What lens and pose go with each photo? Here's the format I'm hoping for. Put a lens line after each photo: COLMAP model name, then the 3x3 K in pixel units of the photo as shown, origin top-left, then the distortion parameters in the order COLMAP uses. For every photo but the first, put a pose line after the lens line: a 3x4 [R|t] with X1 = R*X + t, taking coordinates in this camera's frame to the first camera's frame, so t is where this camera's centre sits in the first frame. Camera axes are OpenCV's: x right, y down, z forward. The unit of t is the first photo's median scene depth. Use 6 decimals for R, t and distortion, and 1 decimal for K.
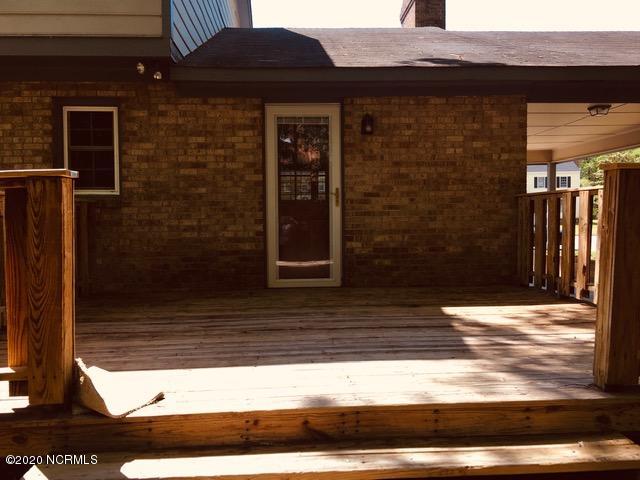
lens RADIAL K [[543.5, 0, 320.0], [0, 543.5, 240.0], [0, 0, 1]] dist [0.085016, -0.126721]
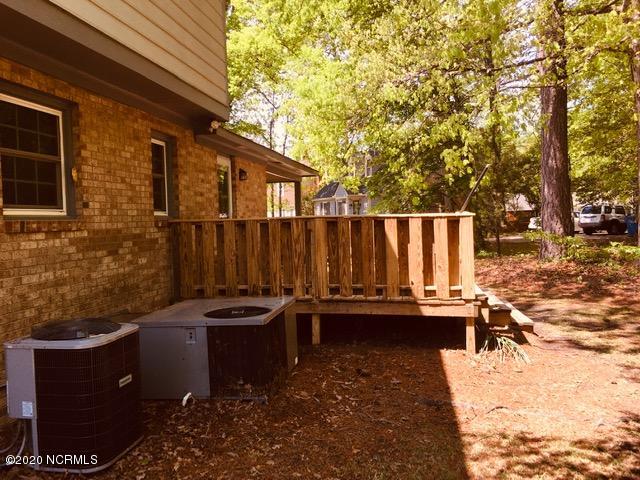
lens RADIAL K [[543.5, 0, 320.0], [0, 543.5, 240.0], [0, 0, 1]] dist [0.085016, -0.126721]
pose [[0.222422, -0.033489, 0.974375, -1.438095], [0.096368, 0.995271, 0.012210, -0.014016], [-0.970176, 0.091183, 0.224597, 0.419821]]
